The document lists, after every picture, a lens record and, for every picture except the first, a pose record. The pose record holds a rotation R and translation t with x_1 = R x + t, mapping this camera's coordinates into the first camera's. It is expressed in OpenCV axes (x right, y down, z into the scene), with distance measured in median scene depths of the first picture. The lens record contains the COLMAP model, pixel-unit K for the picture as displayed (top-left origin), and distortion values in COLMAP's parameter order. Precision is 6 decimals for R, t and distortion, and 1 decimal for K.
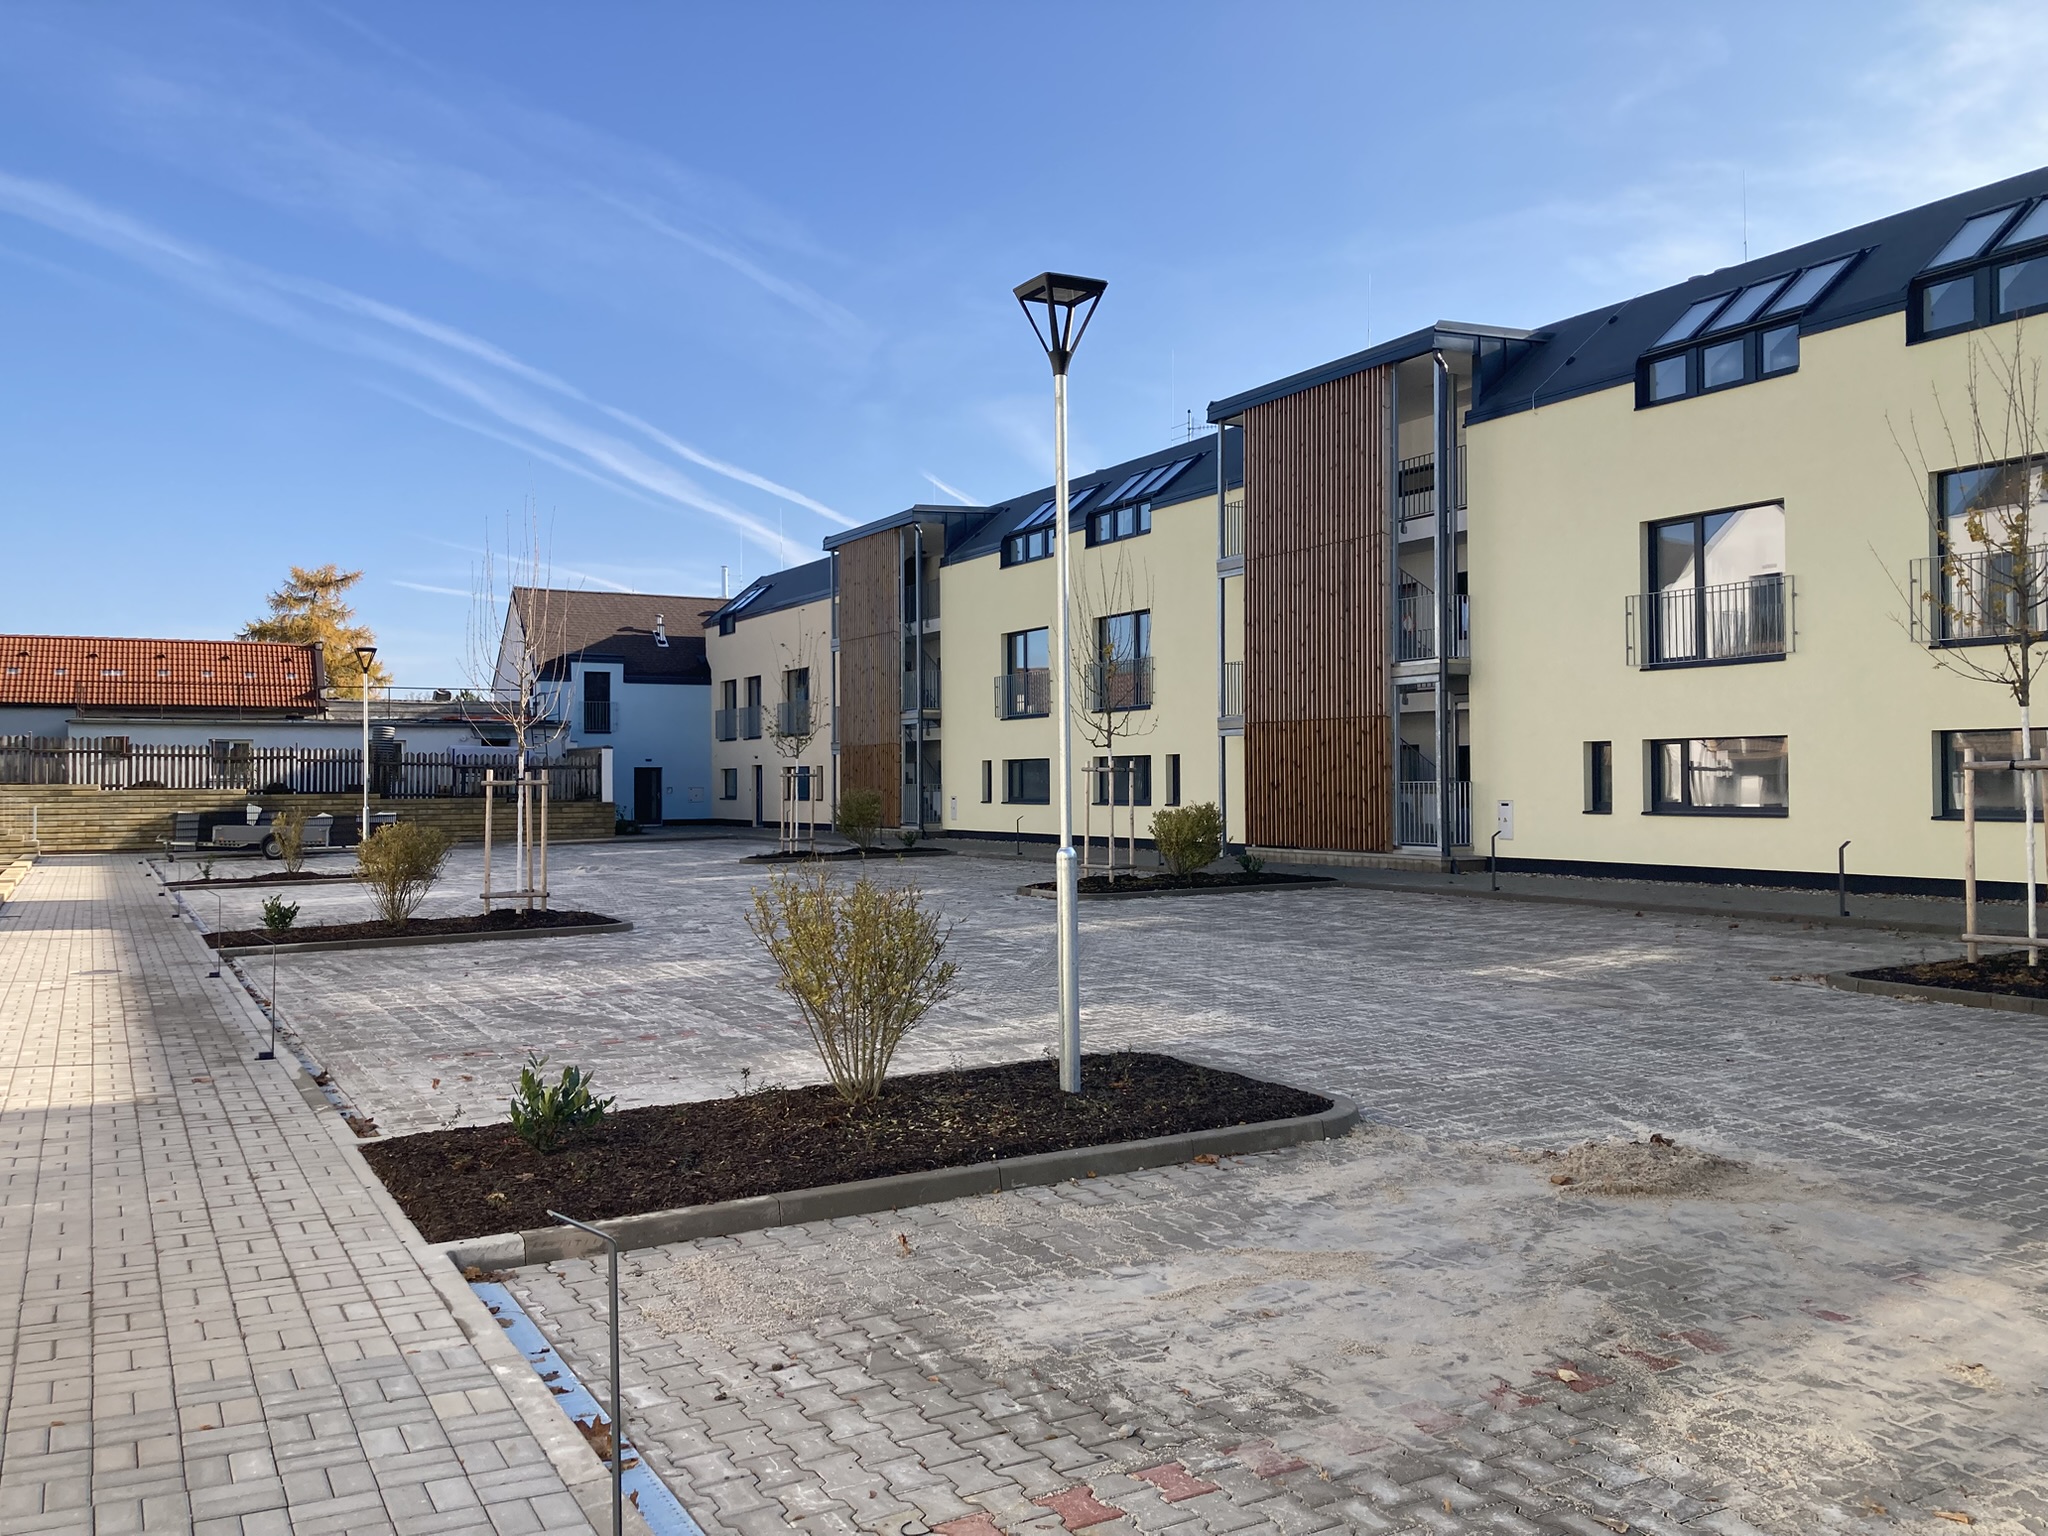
lens RADIAL K [[1675.7, 0, 1038.8], [0, 1675.7, 765.7], [0, 0, 1]] dist [0.025256, -0.032757]
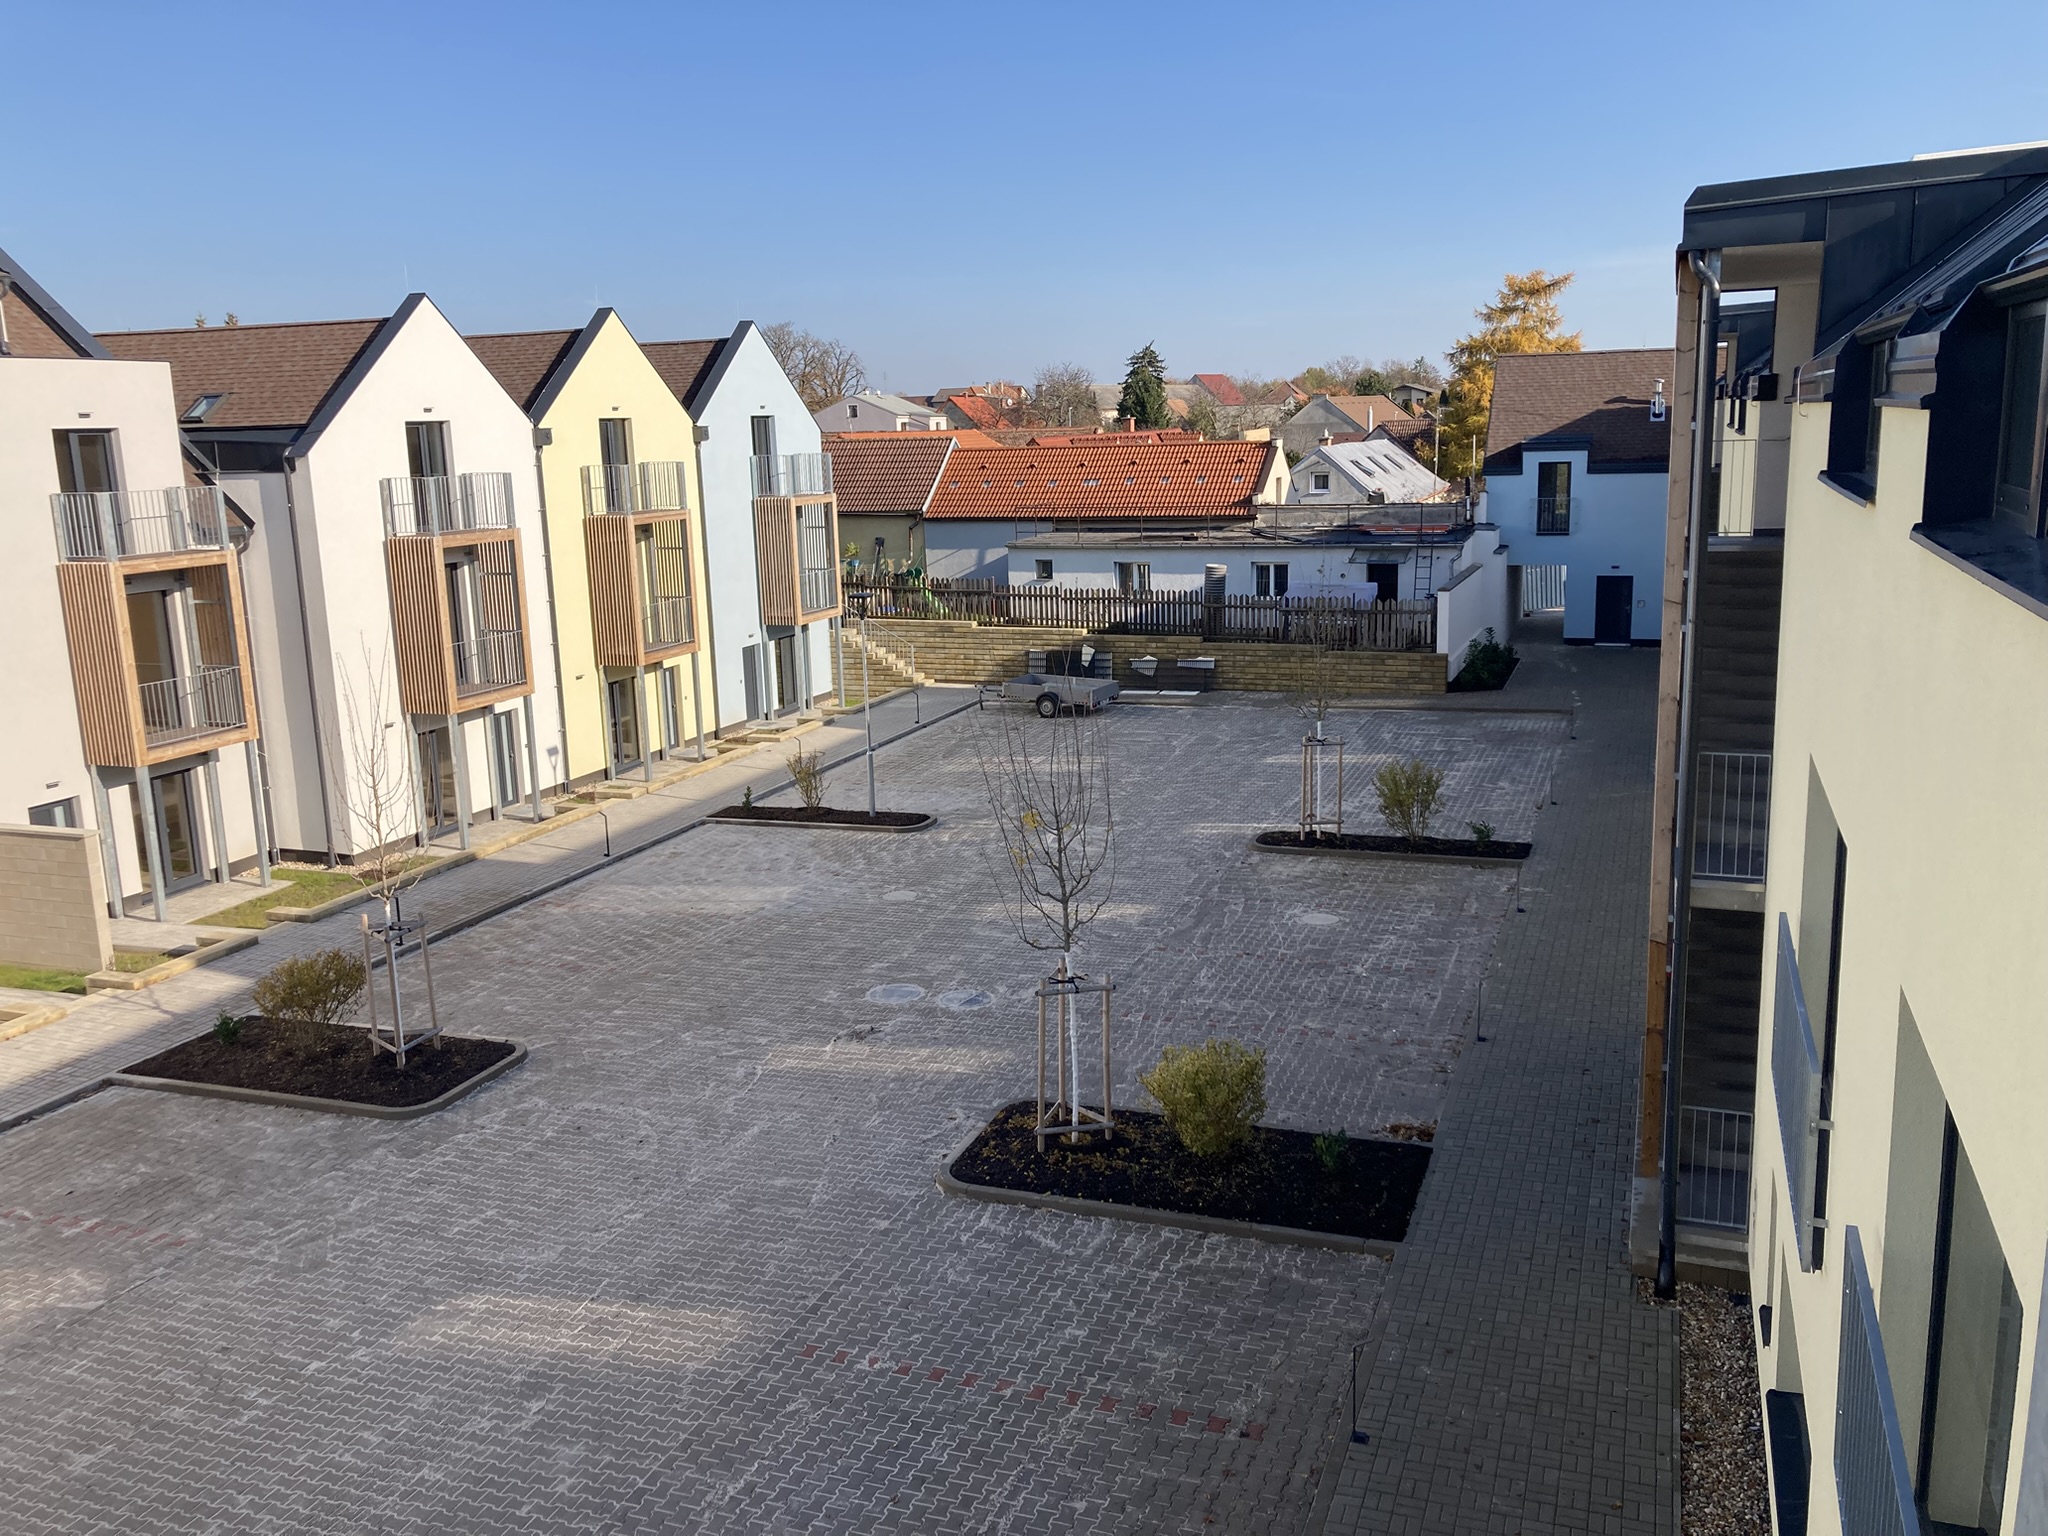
lens RADIAL K [[1675.7, 0, 1039.6], [0, 1675.7, 778.7], [0, 0, 1]] dist [0.025256, -0.032757]
pose [[0.643734, 0.150740, -0.750256, 0.227131], [0.033230, 0.973976, 0.224201, -0.098275], [0.764528, -0.169256, 0.621973, 0.247282]]
